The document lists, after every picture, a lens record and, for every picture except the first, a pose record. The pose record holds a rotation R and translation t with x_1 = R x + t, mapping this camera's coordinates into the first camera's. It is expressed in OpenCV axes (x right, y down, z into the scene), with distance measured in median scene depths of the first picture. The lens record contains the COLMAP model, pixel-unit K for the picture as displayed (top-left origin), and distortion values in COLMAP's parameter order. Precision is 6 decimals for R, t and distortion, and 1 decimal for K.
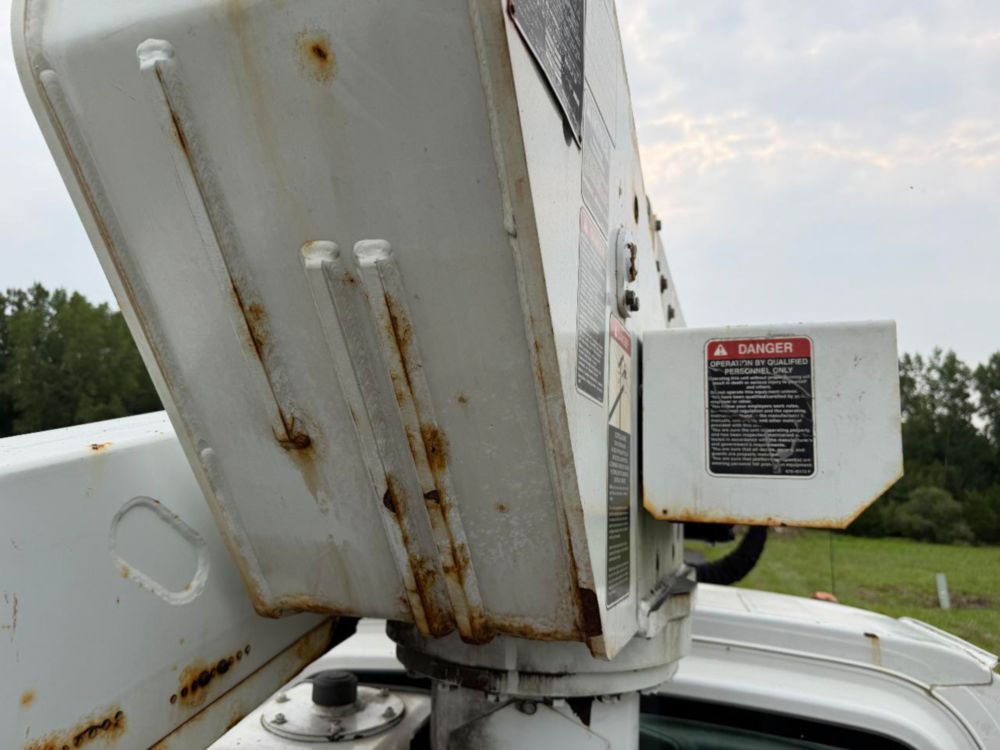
lens RADIAL K [[705.6, 0, 496.5], [0, 705.6, 374.6], [0, 0, 1]] dist [0.114471, -0.169316]
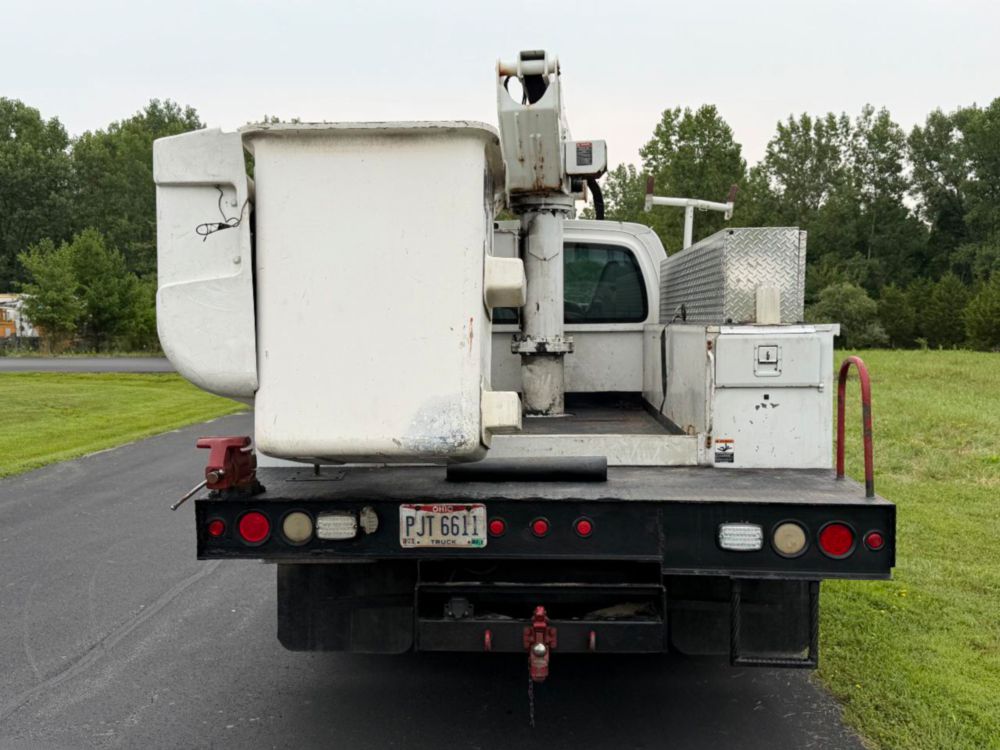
lens RADIAL K [[1018.8, 0, 501.3], [0, 1018.8, 371.4], [0, 0, 1]] dist [0.172090, -0.382667]
pose [[0.977742, -0.063928, 0.199833, -0.019113], [0.021200, 0.977678, 0.209036, 0.000062], [-0.208736, -0.200147, 0.957273, -0.066281]]
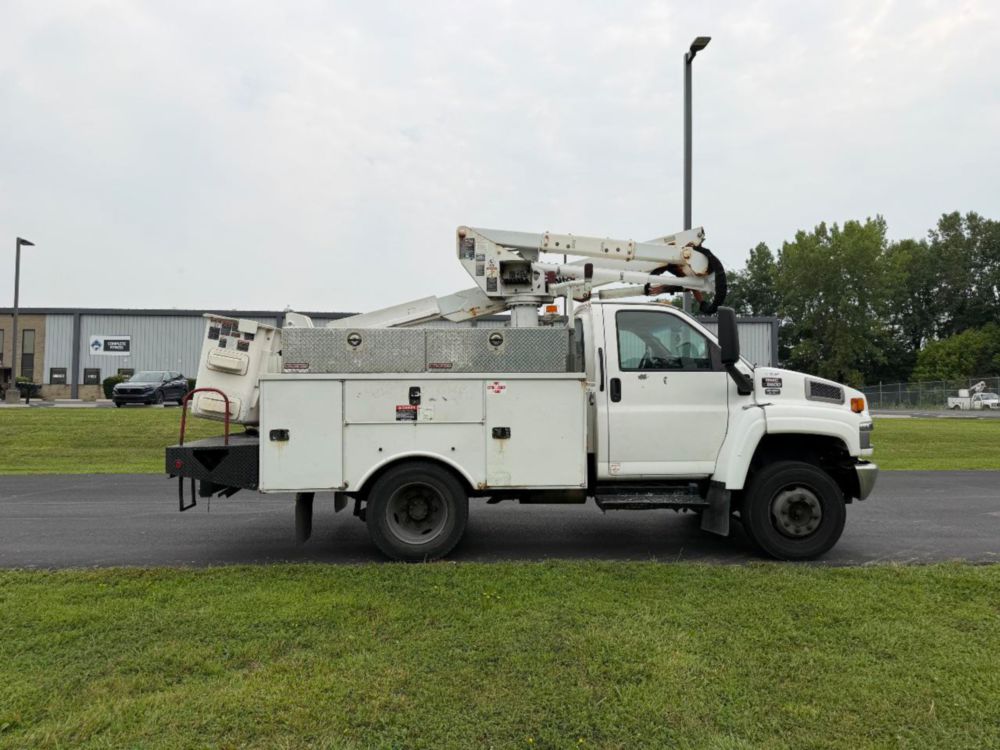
lens RADIAL K [[705.6, 0, 496.5], [0, 705.6, 374.6], [0, 0, 1]] dist [0.114471, -0.169316]
pose [[0.276135, -0.074227, -0.958248, 0.083268], [0.165447, 0.985801, -0.028685, 0.014919], [0.946772, -0.150619, 0.284495, -0.018512]]
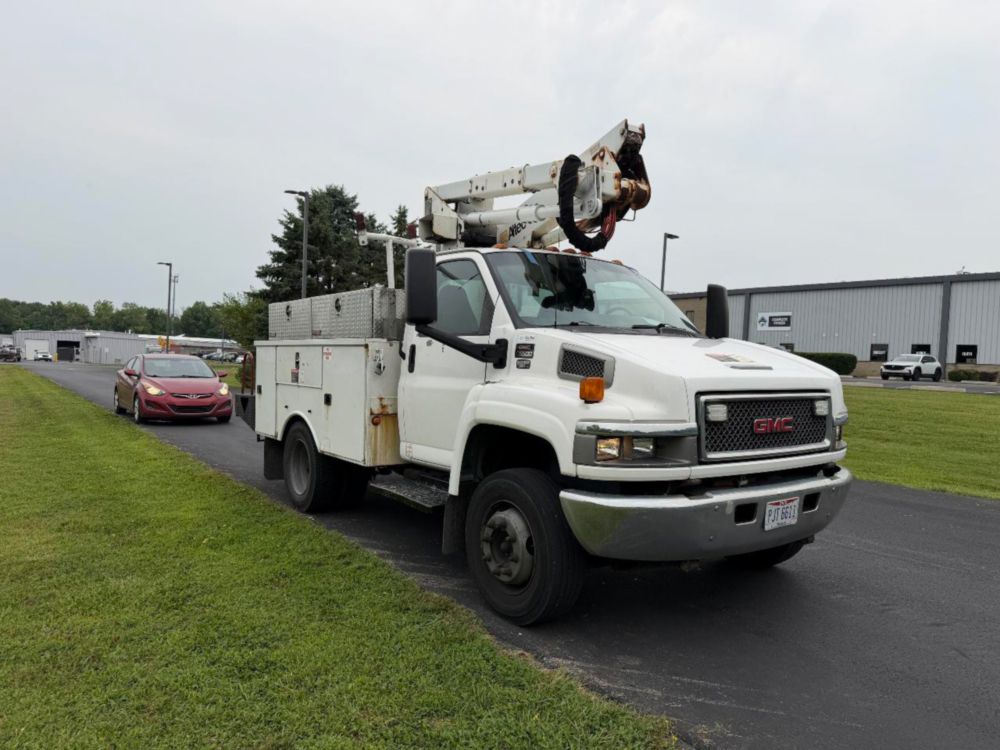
lens RADIAL K [[705.6, 0, 496.5], [0, 705.6, 374.6], [0, 0, 1]] dist [0.114471, -0.169316]
pose [[-0.643831, -0.048962, -0.763600, 0.057881], [0.064415, 0.990940, -0.117851, 0.025981], [0.762452, -0.125064, -0.634844, 0.061179]]
